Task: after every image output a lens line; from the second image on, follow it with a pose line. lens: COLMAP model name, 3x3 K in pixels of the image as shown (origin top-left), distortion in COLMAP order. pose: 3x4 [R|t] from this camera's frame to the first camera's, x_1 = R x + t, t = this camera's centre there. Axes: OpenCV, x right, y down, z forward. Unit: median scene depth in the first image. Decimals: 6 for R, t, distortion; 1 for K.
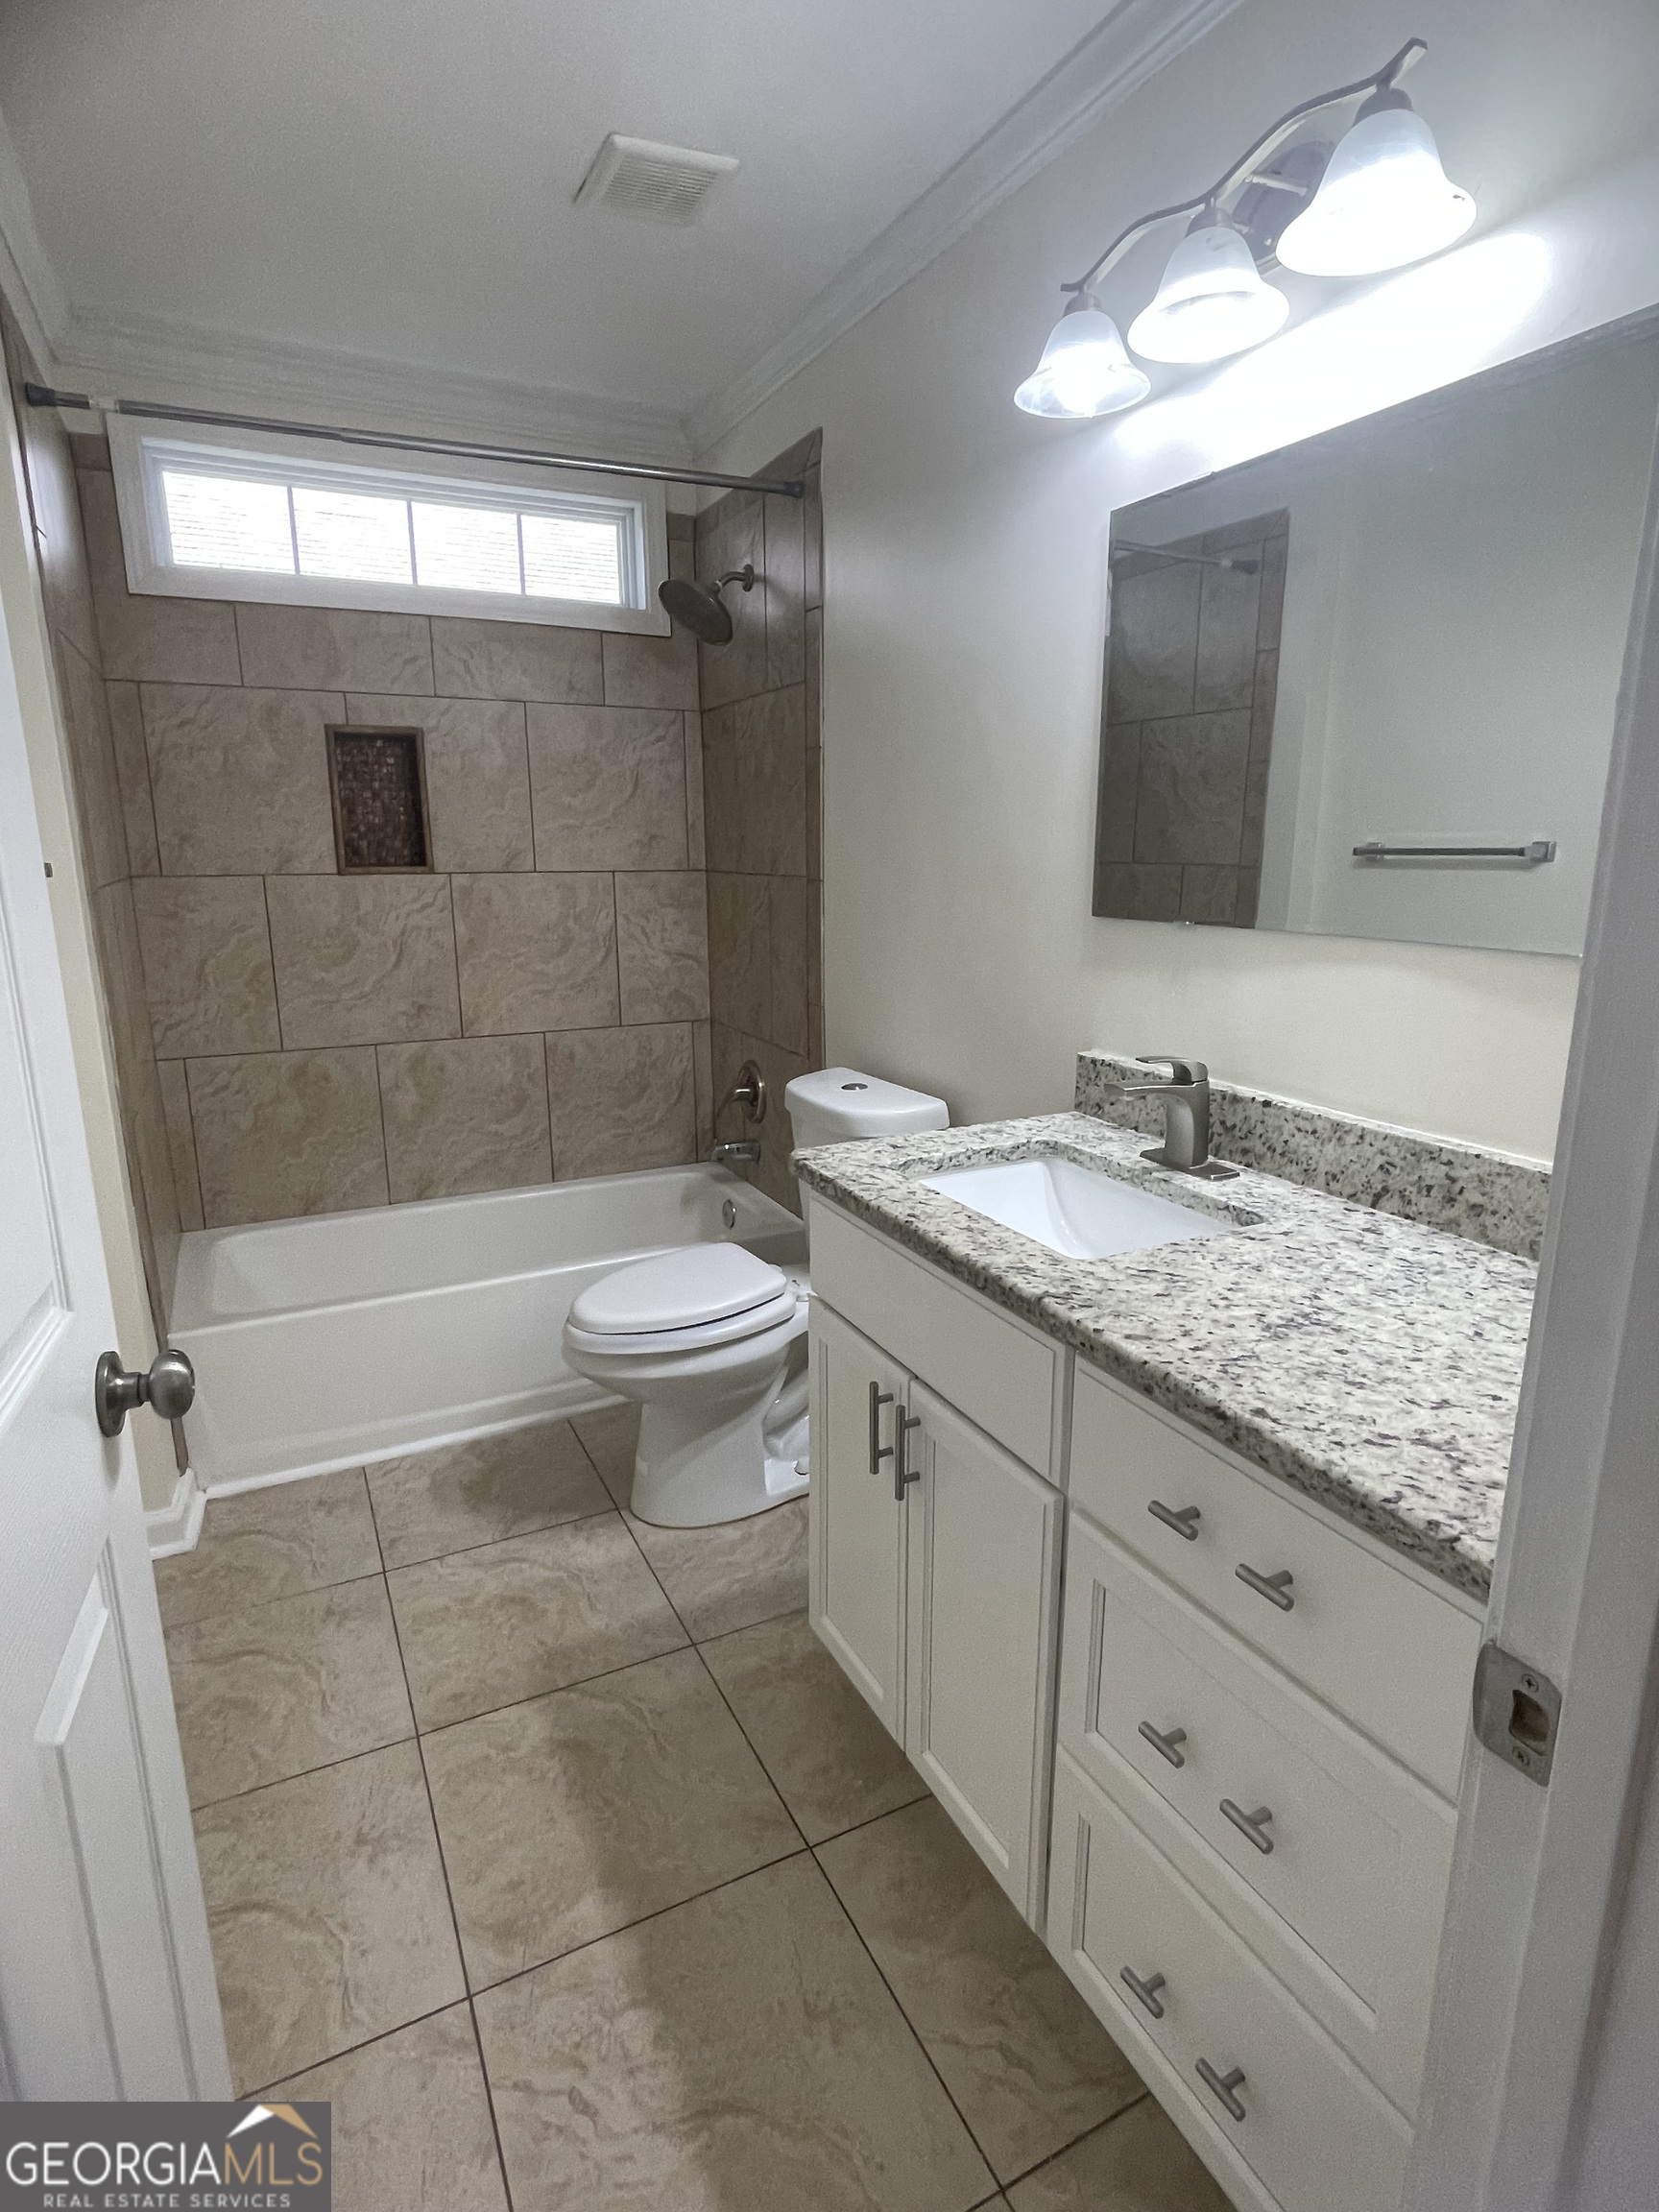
lens RADIAL K [[1125.2, 0, 838.9], [0, 1125.2, 1102.7], [0, 0, 1]] dist [-0.002612, -0.001355]
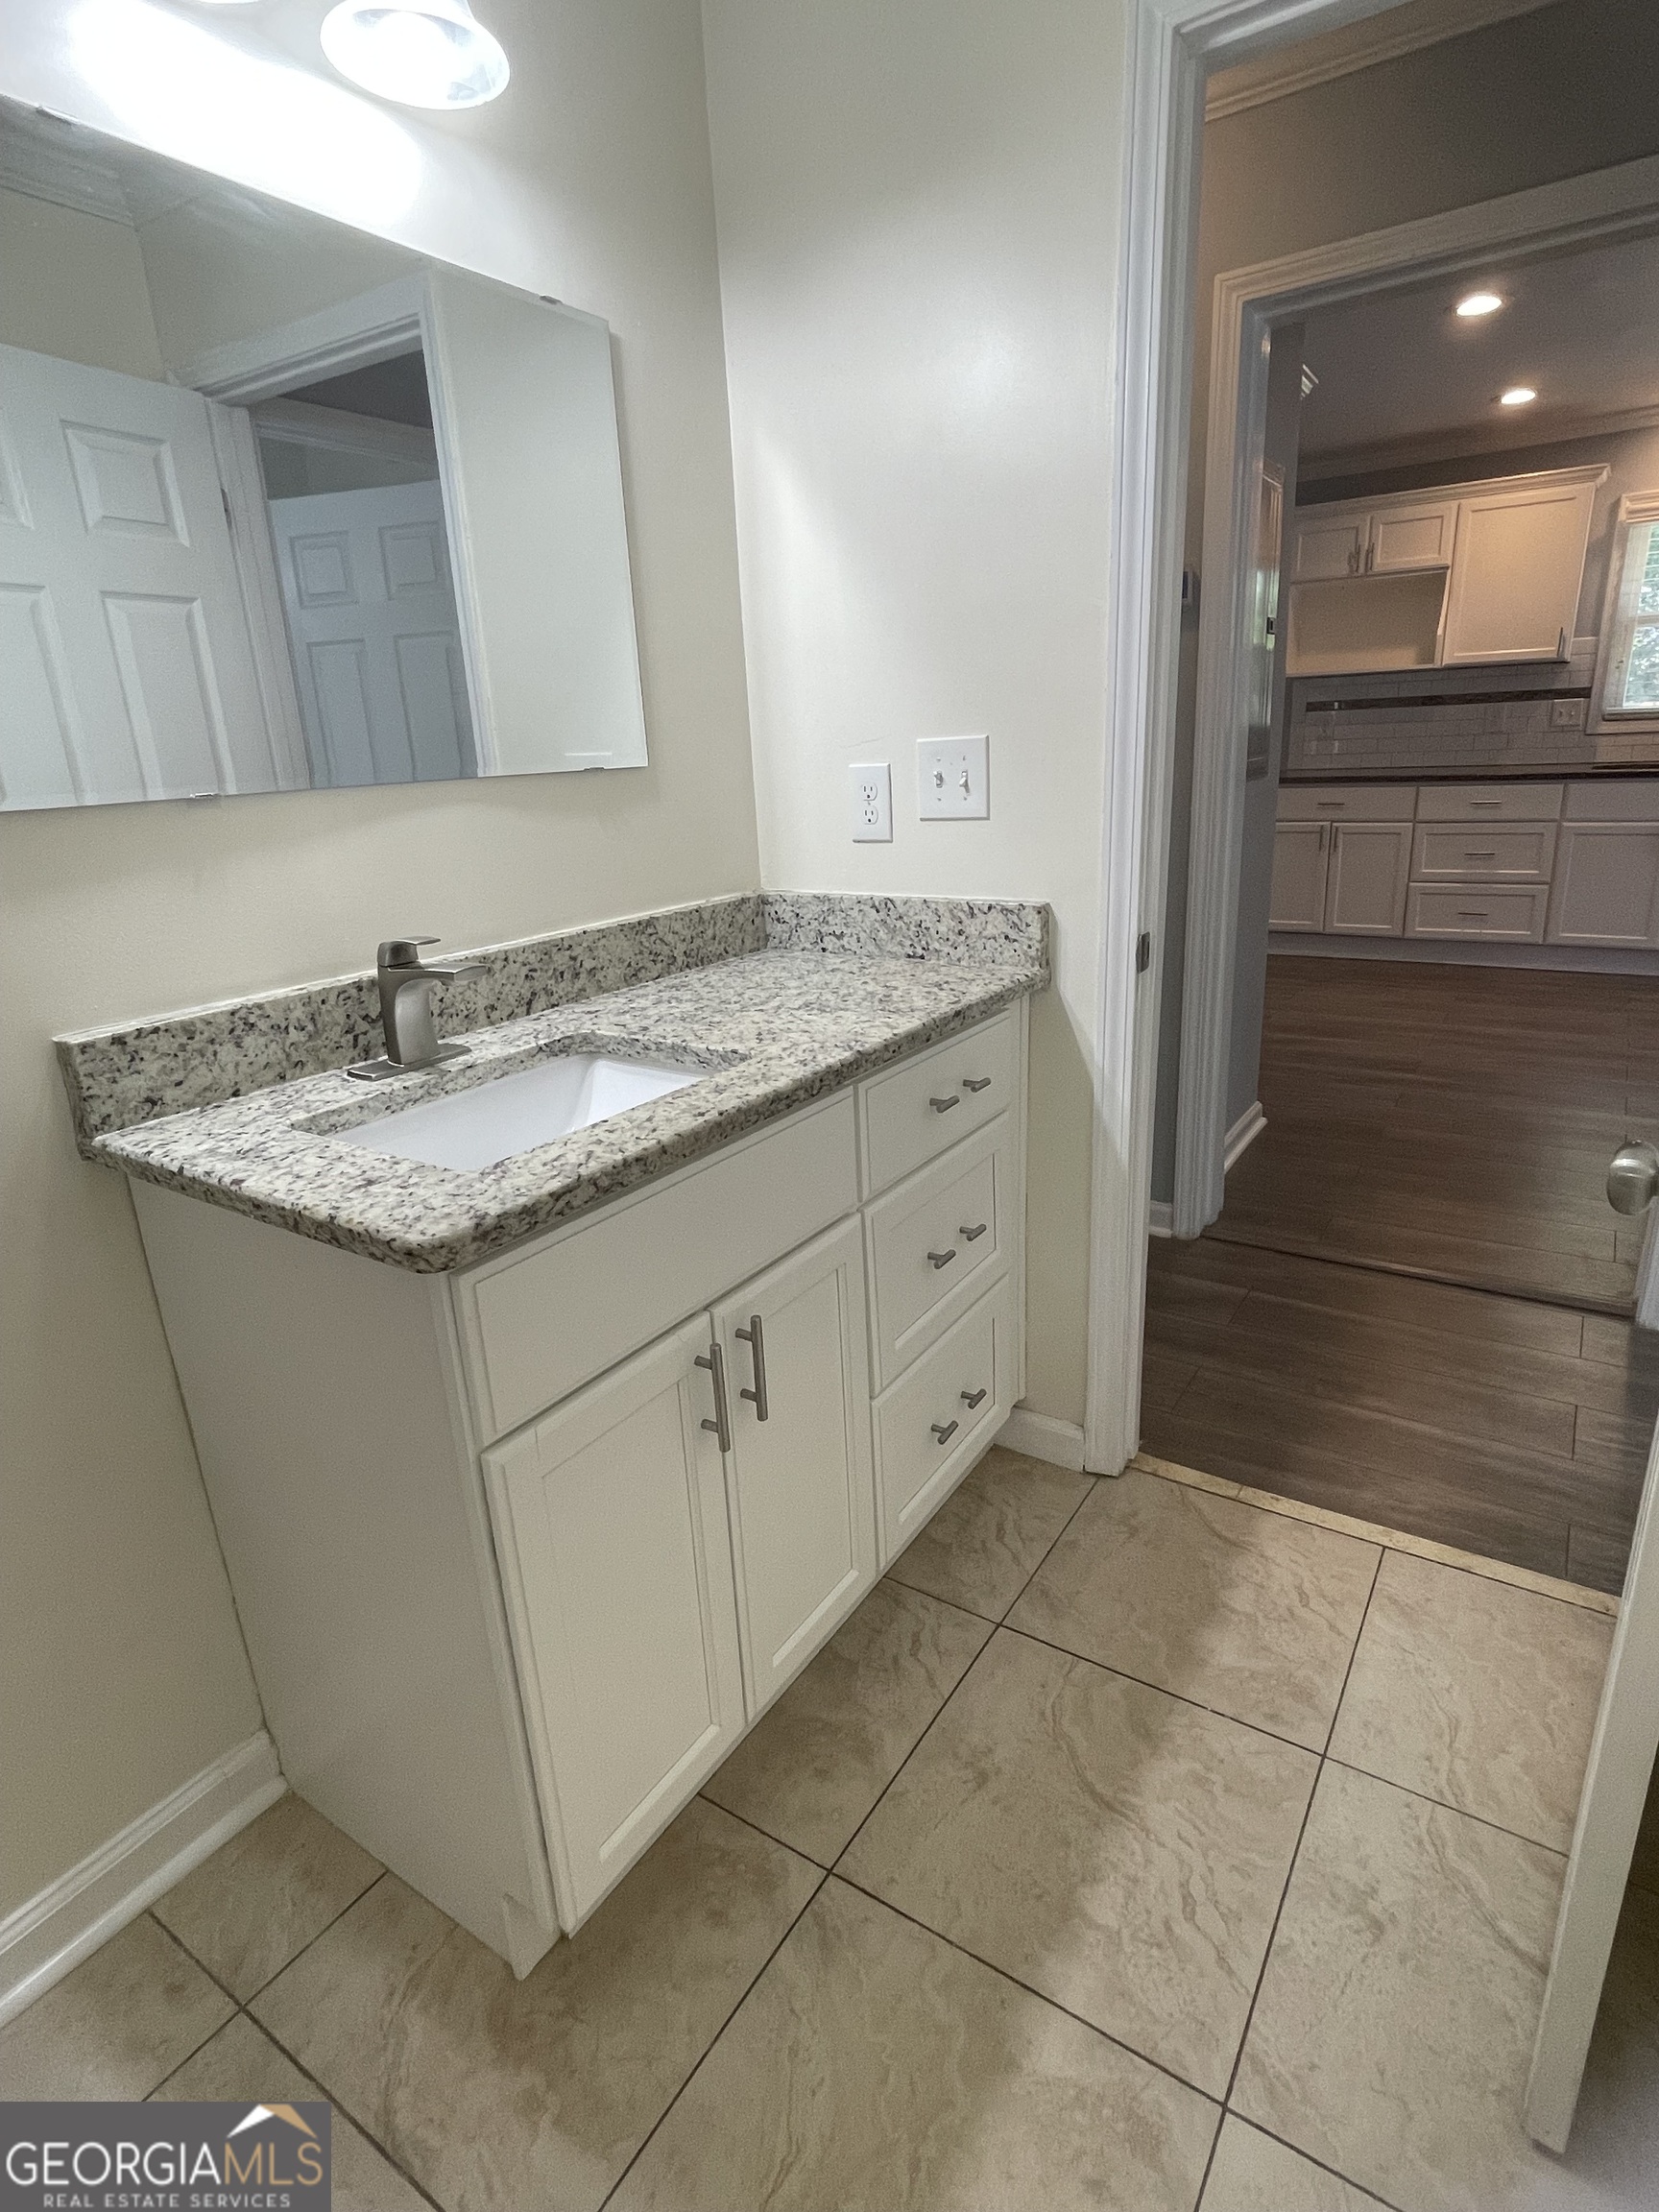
lens RADIAL K [[1125.2, 0, 838.9], [0, 1125.2, 1102.7], [0, 0, 1]] dist [-0.002612, -0.001355]
pose [[-0.491275, -0.243112, 0.836388, -0.673776], [0.239883, 0.885356, 0.398247, -0.211625], [-0.837320, 0.396284, -0.376634, 1.221135]]
